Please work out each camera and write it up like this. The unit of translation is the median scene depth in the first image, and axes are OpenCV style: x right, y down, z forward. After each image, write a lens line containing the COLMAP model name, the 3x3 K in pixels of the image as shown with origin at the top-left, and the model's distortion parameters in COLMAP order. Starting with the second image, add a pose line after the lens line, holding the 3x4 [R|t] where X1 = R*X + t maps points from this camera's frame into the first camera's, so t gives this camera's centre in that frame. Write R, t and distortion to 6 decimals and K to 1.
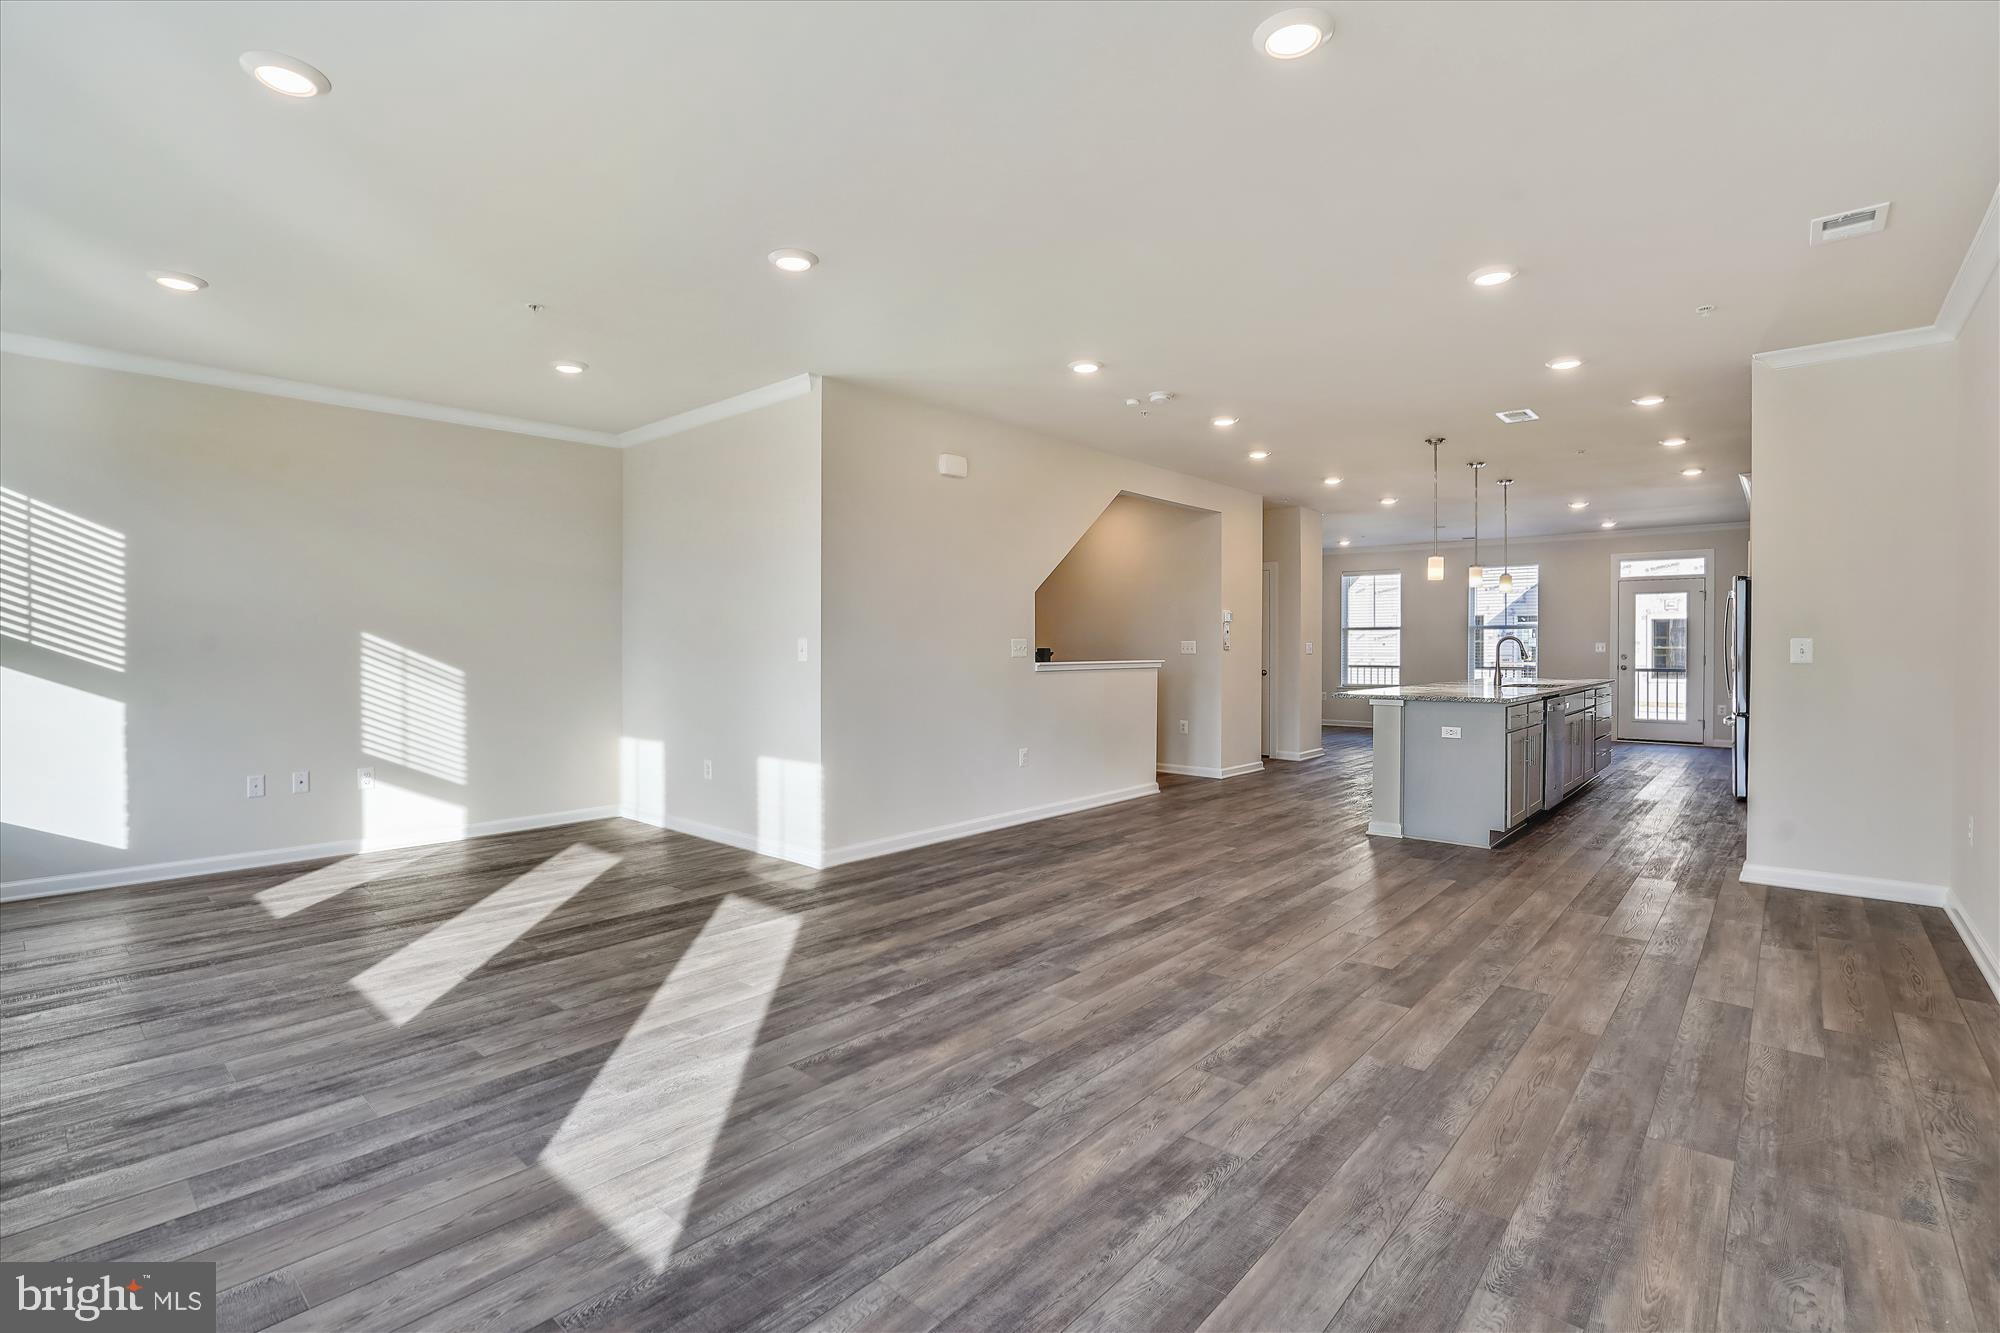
lens RADIAL K [[929.1, 0, 1000.6], [0, 929.1, 660.3], [0, 0, 1]] dist [-0.061361, 0.024090]
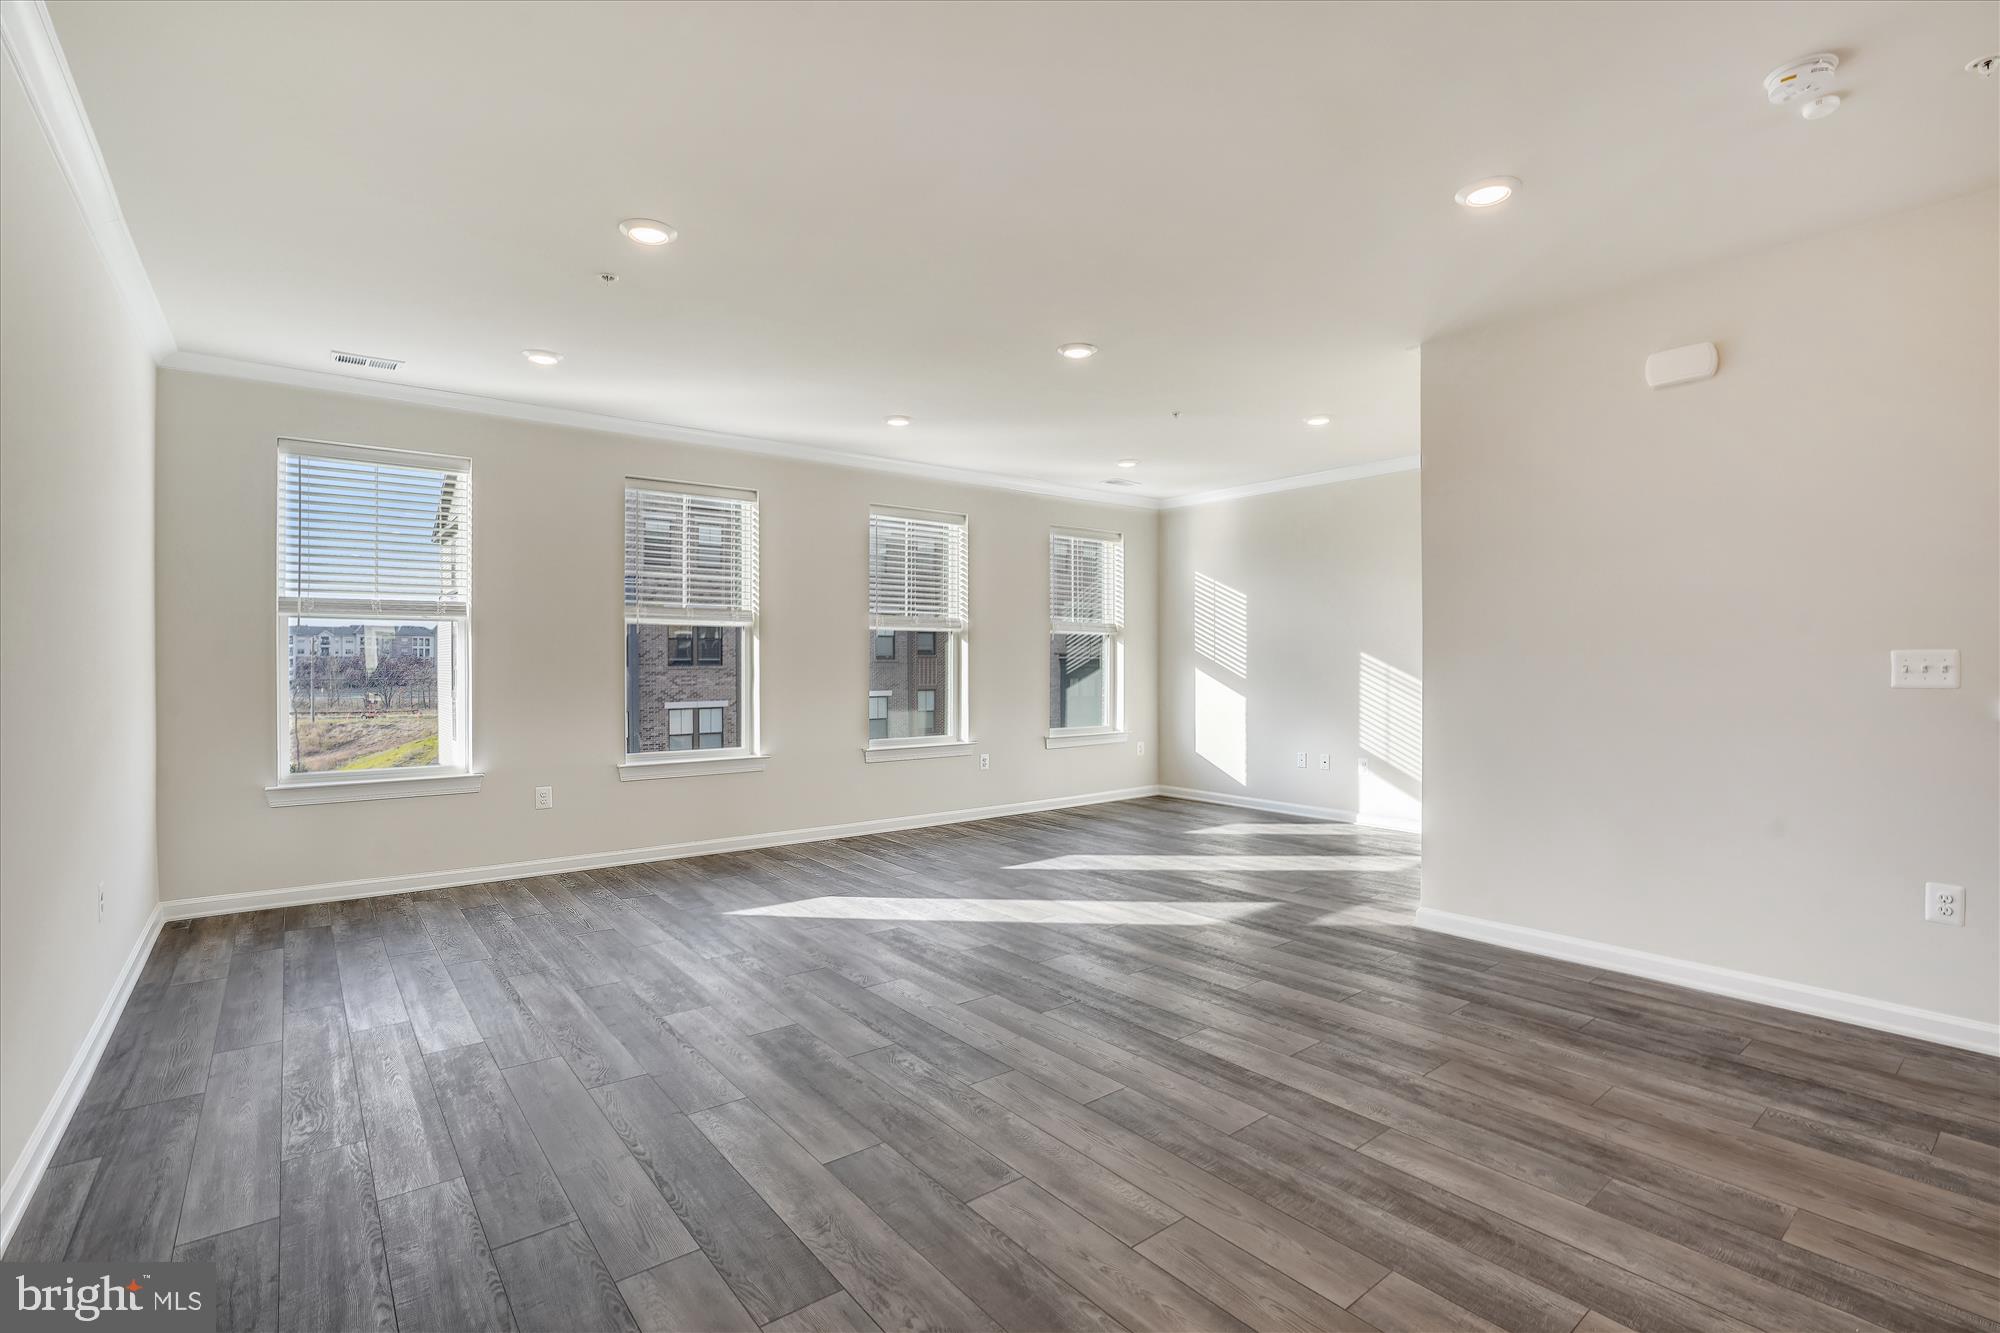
lens RADIAL K [[929.1, 0, 1000.6], [0, 929.1, 660.3], [0, 0, 1]] dist [-0.061361, 0.024090]
pose [[-0.184290, -0.001729, -0.982870, 0.970650], [-0.013162, 0.999913, 0.000709, -0.019638], [0.982784, 0.013068, -0.184297, 1.080105]]
